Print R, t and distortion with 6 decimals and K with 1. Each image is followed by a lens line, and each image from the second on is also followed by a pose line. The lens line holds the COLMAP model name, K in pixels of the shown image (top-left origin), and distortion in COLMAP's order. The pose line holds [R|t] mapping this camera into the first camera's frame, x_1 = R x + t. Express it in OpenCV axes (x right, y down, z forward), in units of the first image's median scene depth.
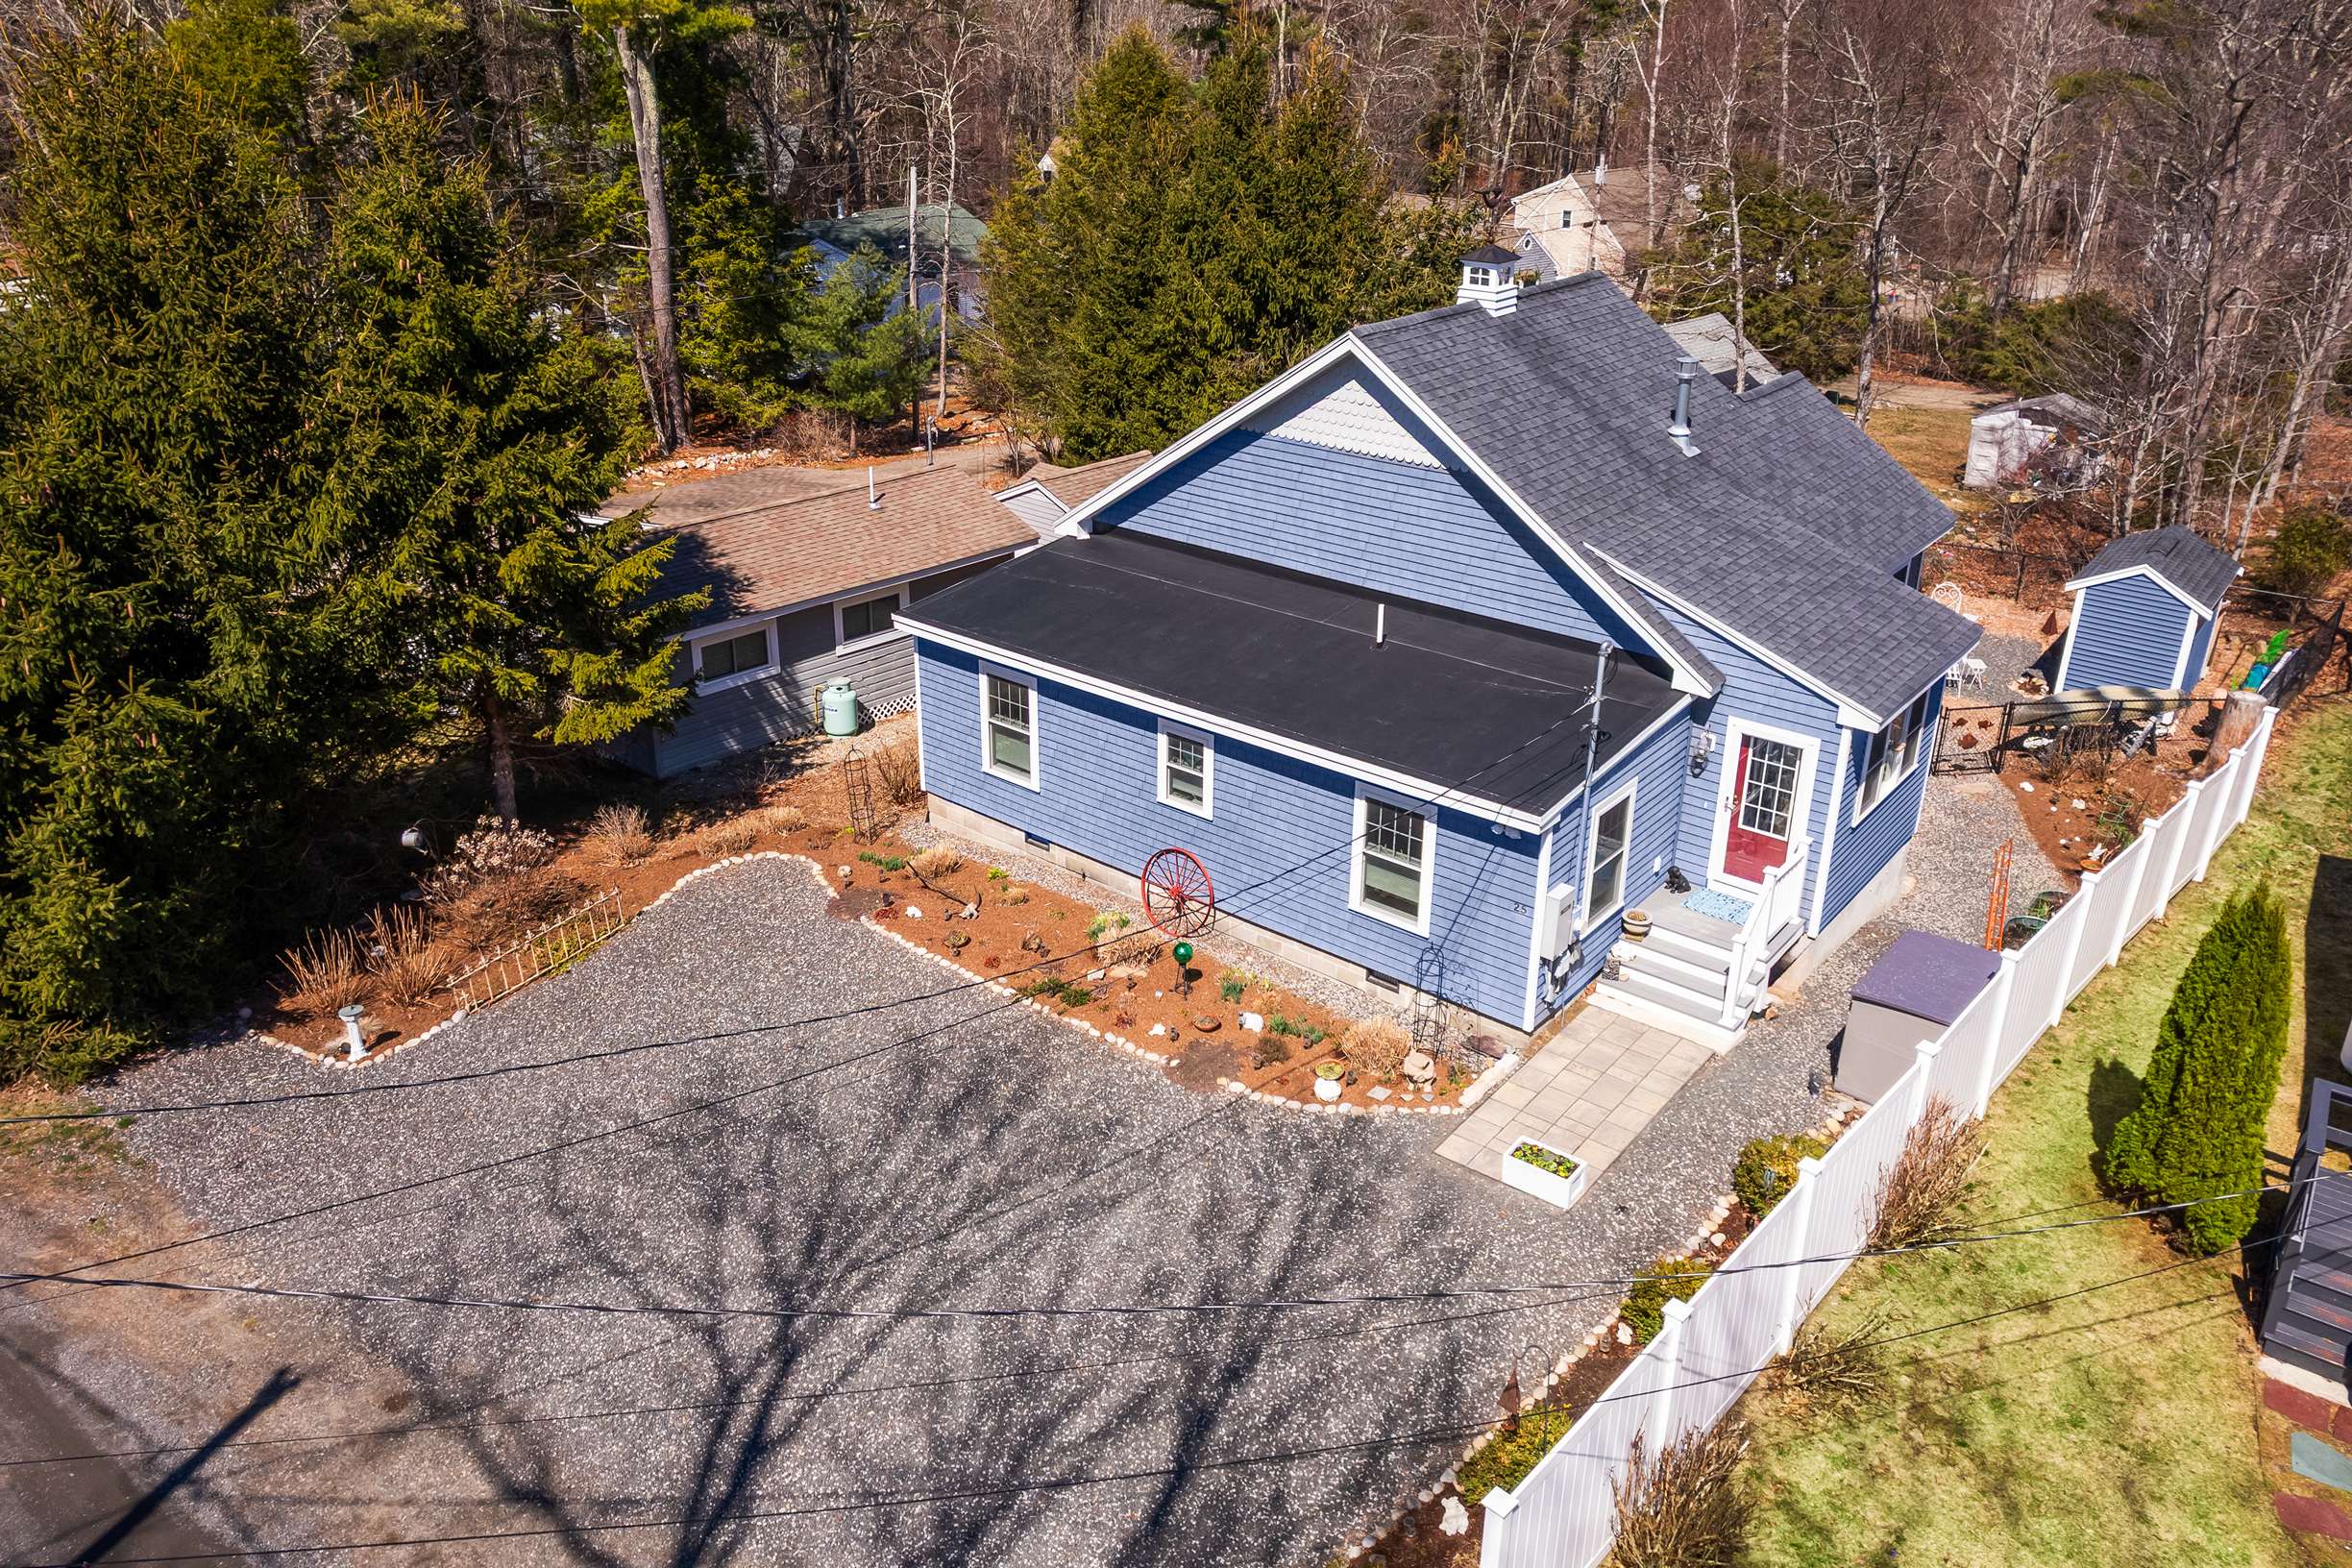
lens RADIAL K [[1753.2, 0, 1228.2], [0, 1753.2, 782.5], [0, 0, 1]] dist [-0.004164, -0.001126]
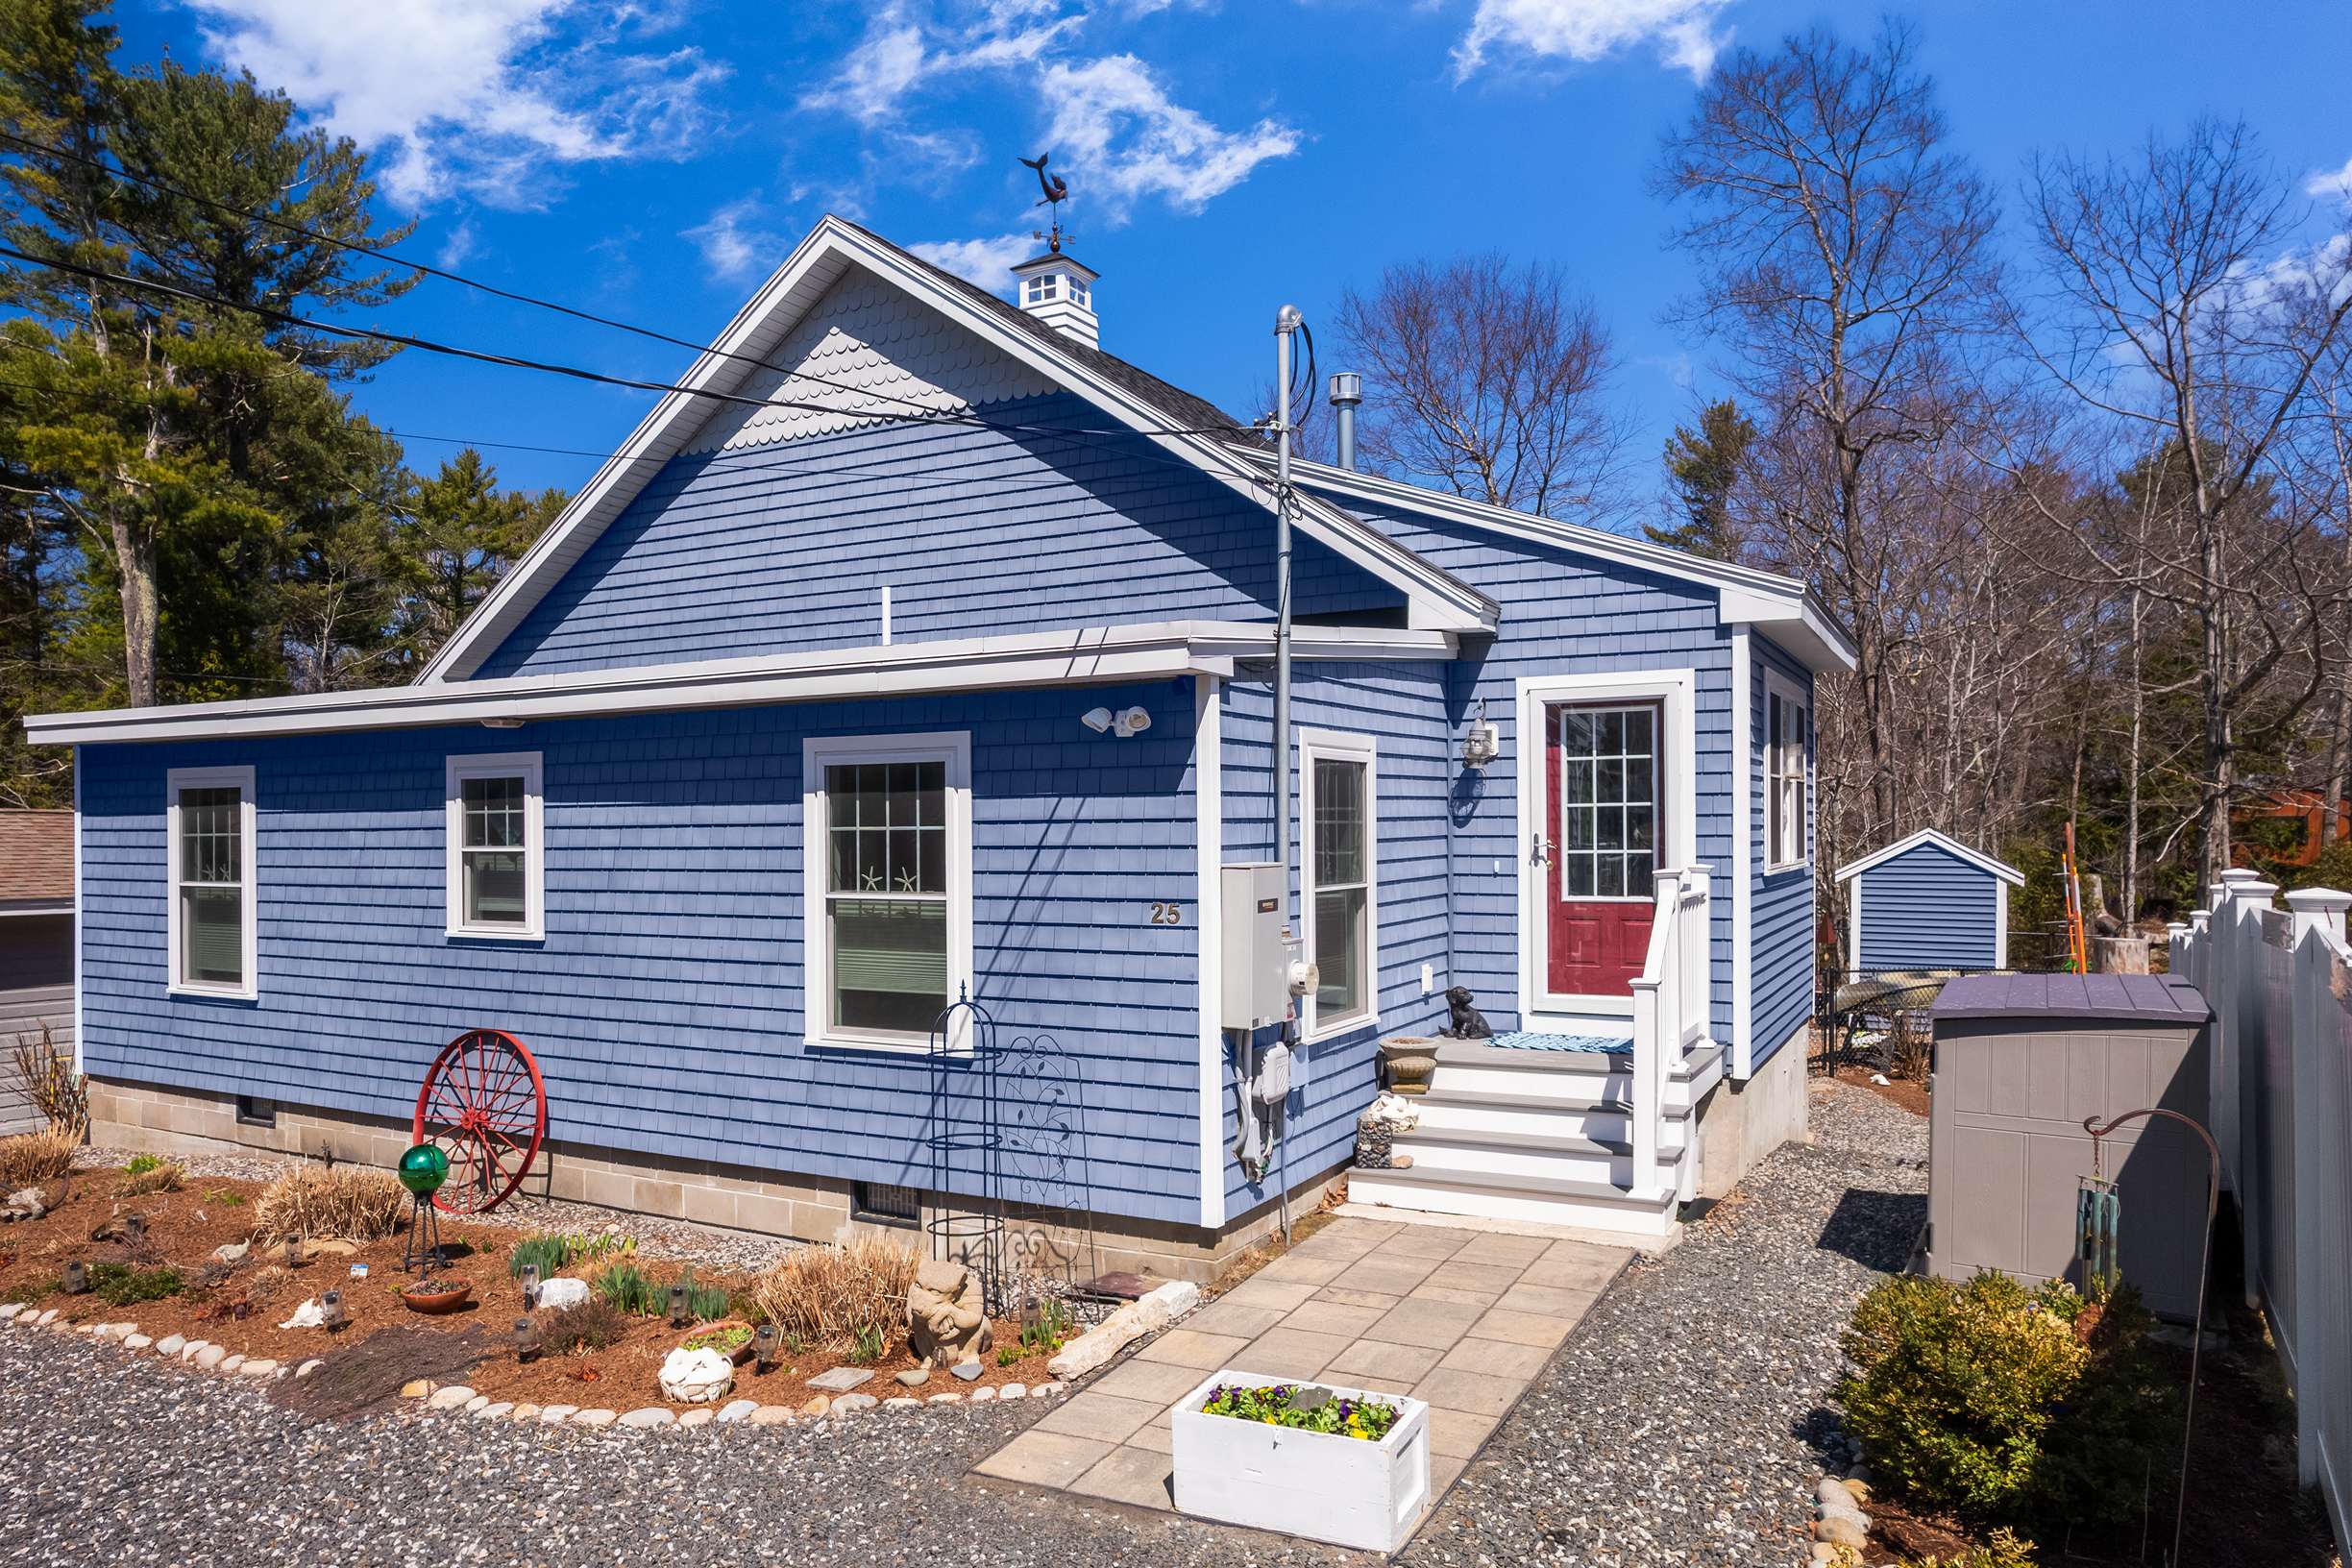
lens RADIAL K [[1581.7, 0, 1164.3], [0, 1581.7, 863.5], [0, 0, 1]] dist [-0.020159, 0.003074]
pose [[0.985587, -0.023045, 0.167590, 0.093124], [0.087613, 0.916995, -0.389158, 0.197950], [-0.144711, 0.398233, 0.905798, 0.592421]]
